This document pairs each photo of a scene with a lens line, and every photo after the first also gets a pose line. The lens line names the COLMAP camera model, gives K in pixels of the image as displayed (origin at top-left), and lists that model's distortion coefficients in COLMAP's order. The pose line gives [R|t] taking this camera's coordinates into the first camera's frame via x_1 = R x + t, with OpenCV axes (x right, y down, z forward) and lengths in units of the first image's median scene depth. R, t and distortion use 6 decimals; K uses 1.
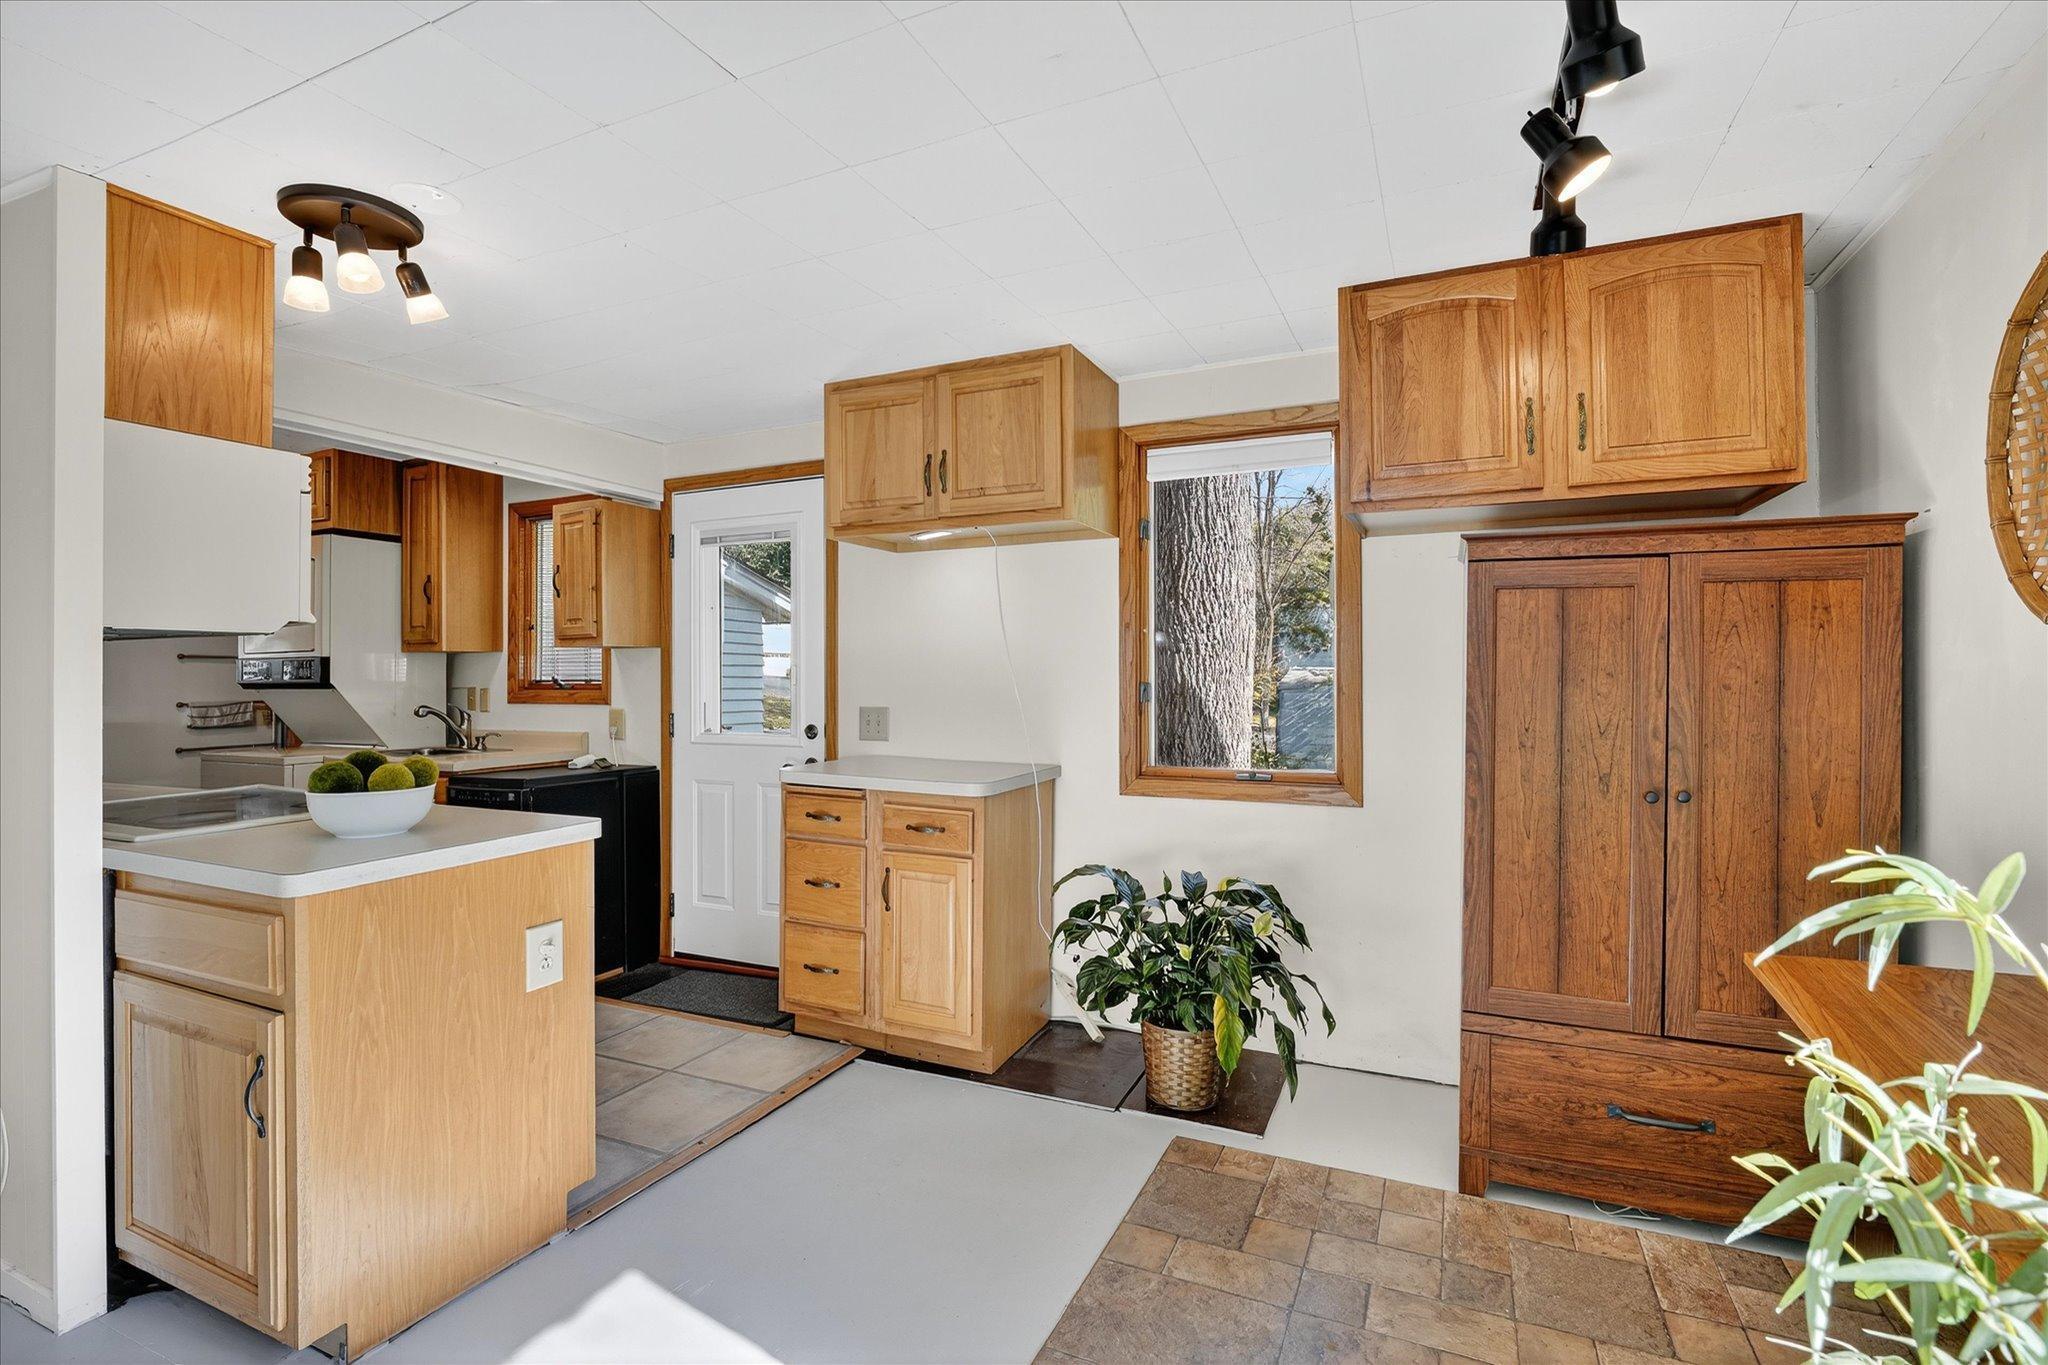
lens RADIAL K [[944.5, 0, 1030.2], [0, 944.5, 664.0], [0, 0, 1]] dist [-0.013188, 0.000506]
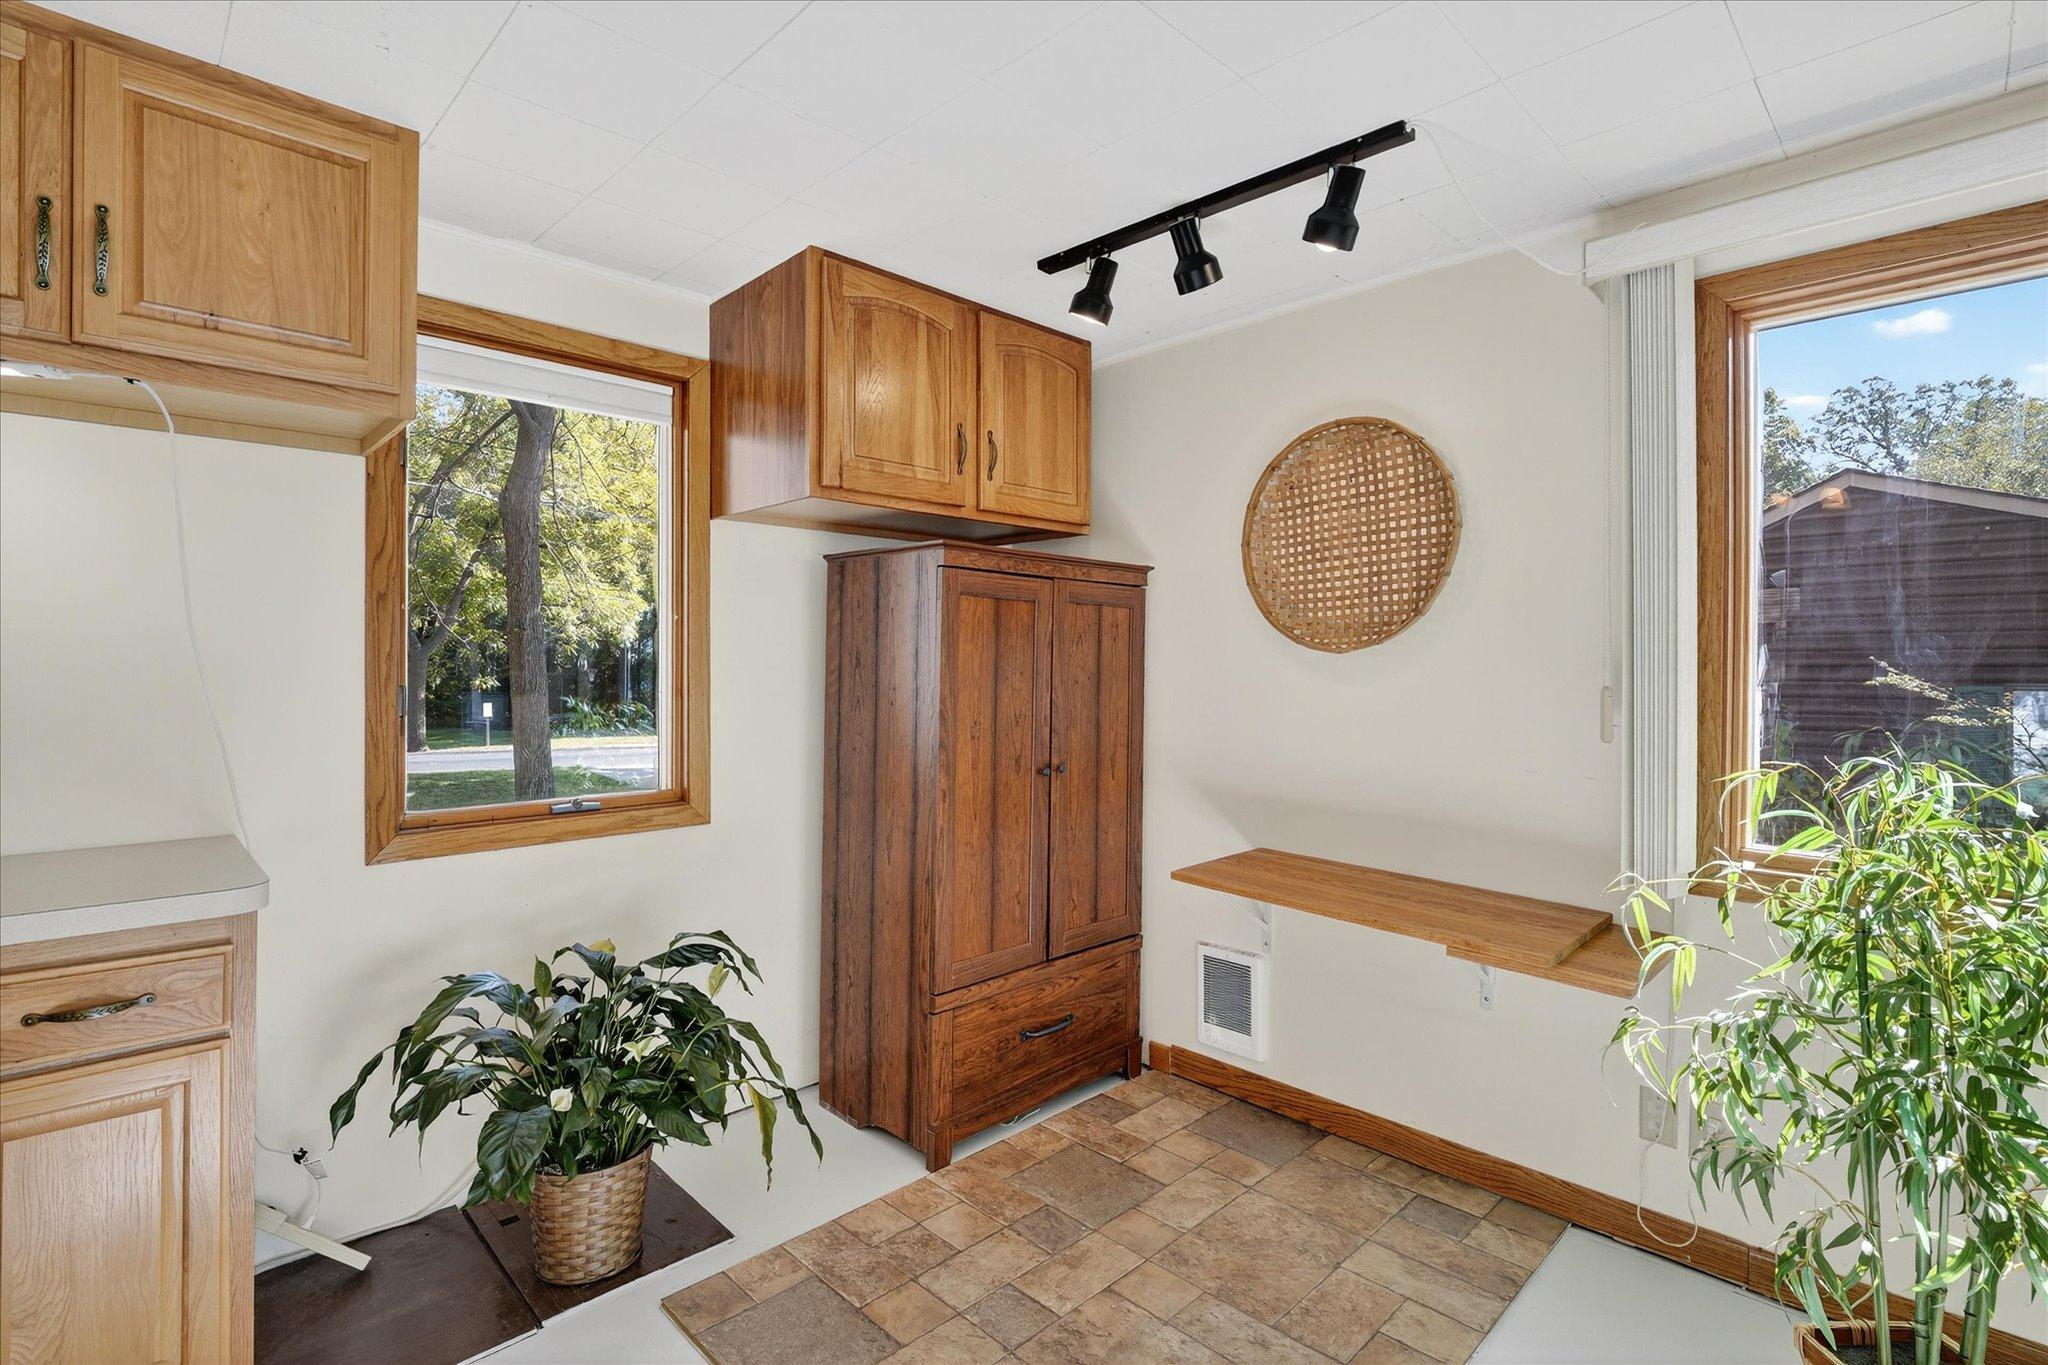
lens RADIAL K [[944.5, 0, 1030.2], [0, 944.5, 664.0], [0, 0, 1]] dist [-0.013188, 0.000506]
pose [[0.359892, 0.006320, 0.932972, -0.490192], [-0.009088, 0.999953, -0.003268, 0.003199], [-0.932950, -0.007303, 0.359933, 0.537387]]
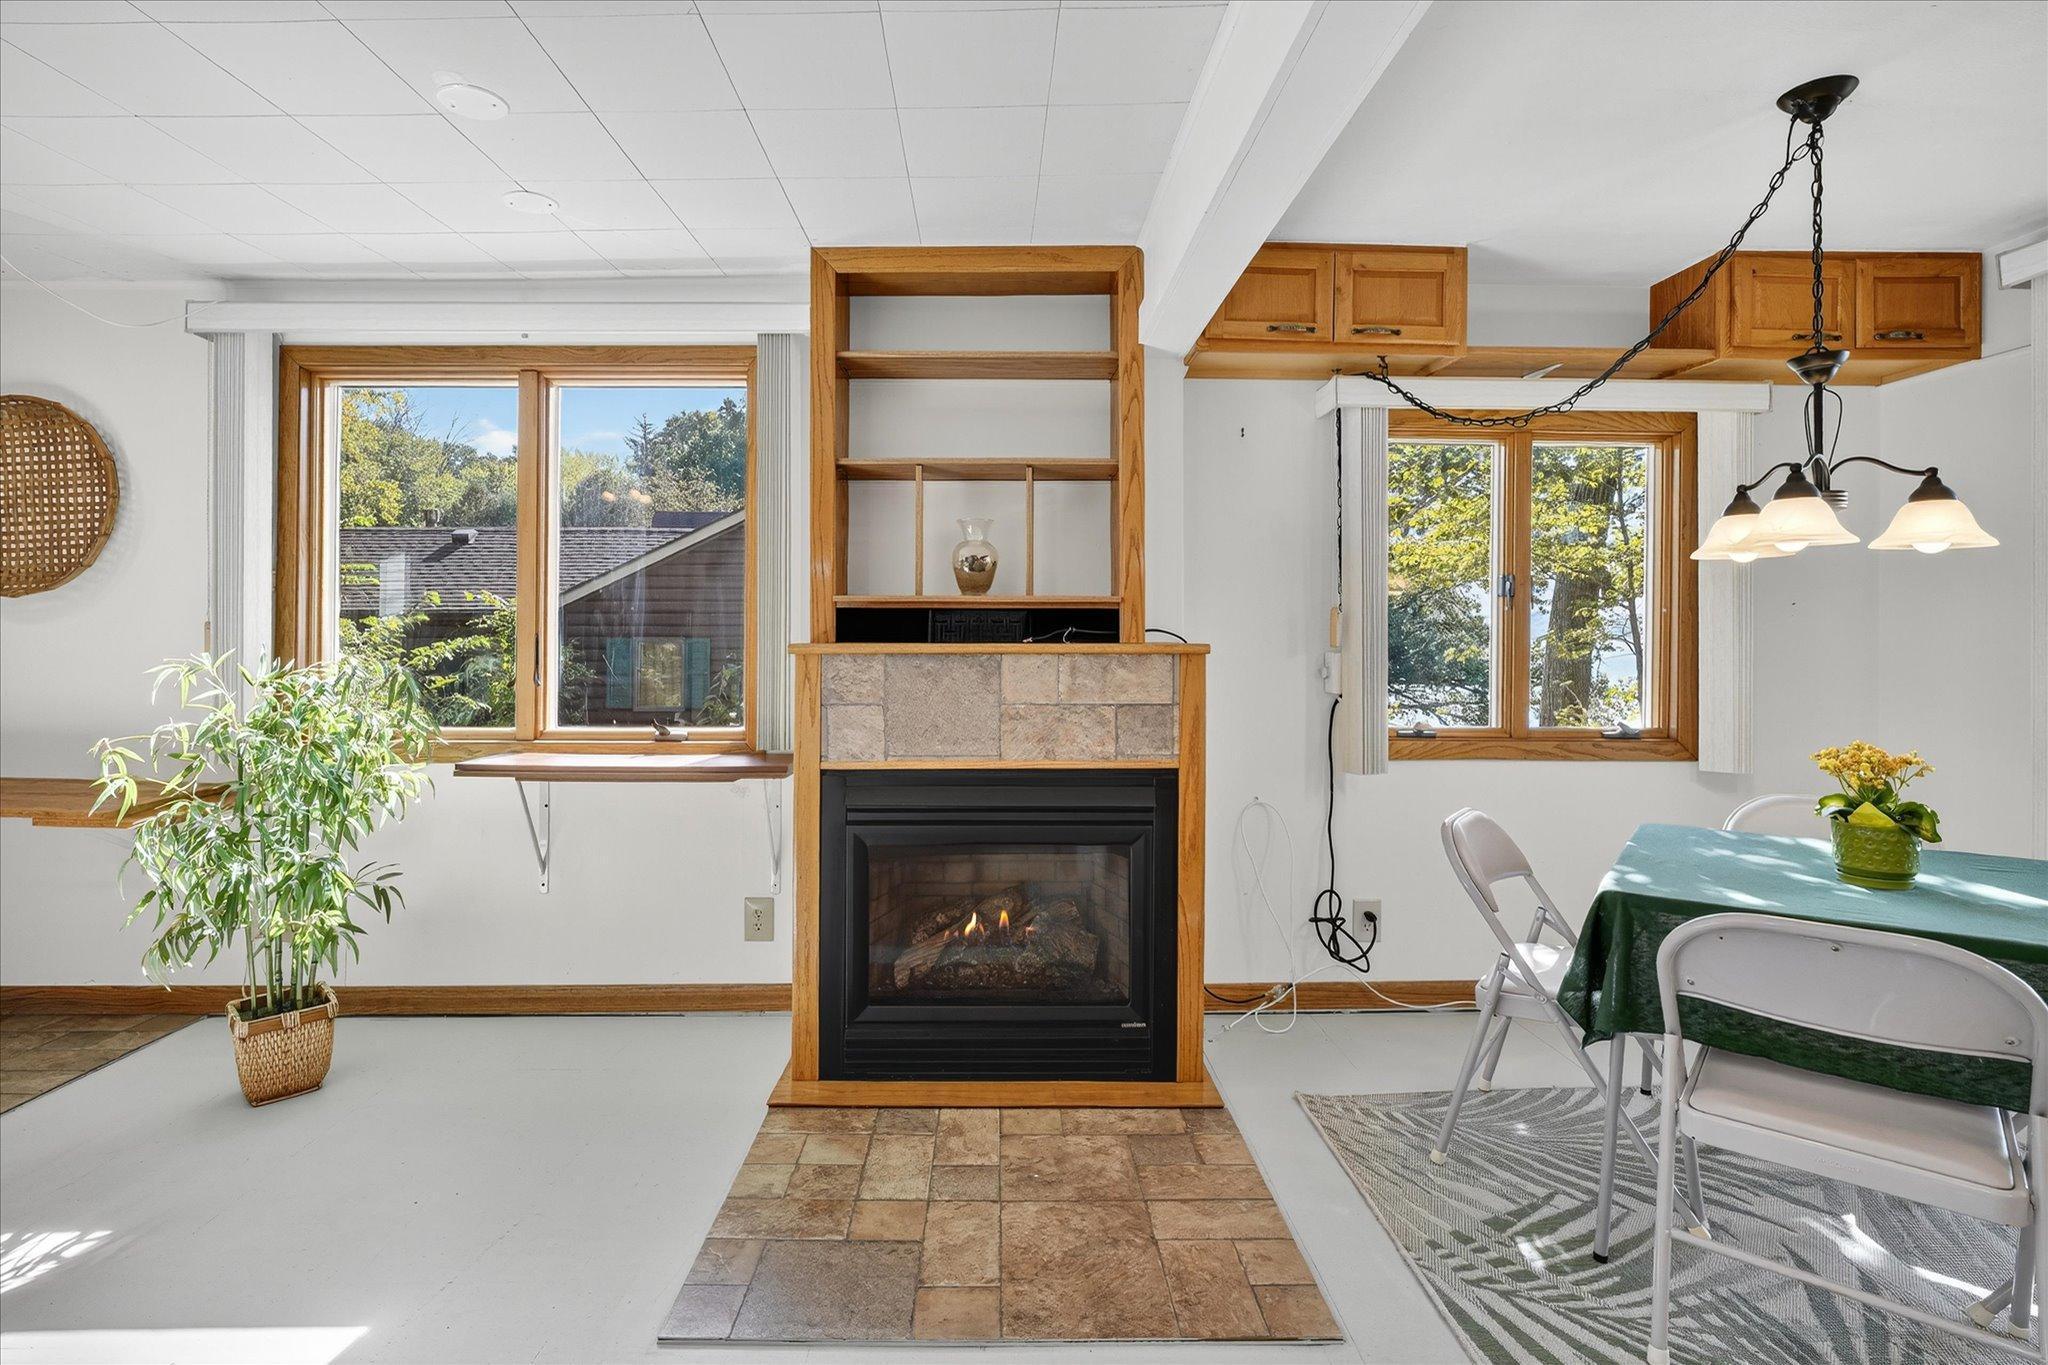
lens RADIAL K [[956.3, 0, 983.1], [0, 956.3, 636.0], [0, 0, 1]] dist [-0.012253, 0.000145]
pose [[-0.411489, -0.006601, 0.911391, -1.052963], [-0.005279, 0.999974, 0.004859, 0.023607], [-0.911400, -0.002811, -0.411513, -0.086115]]
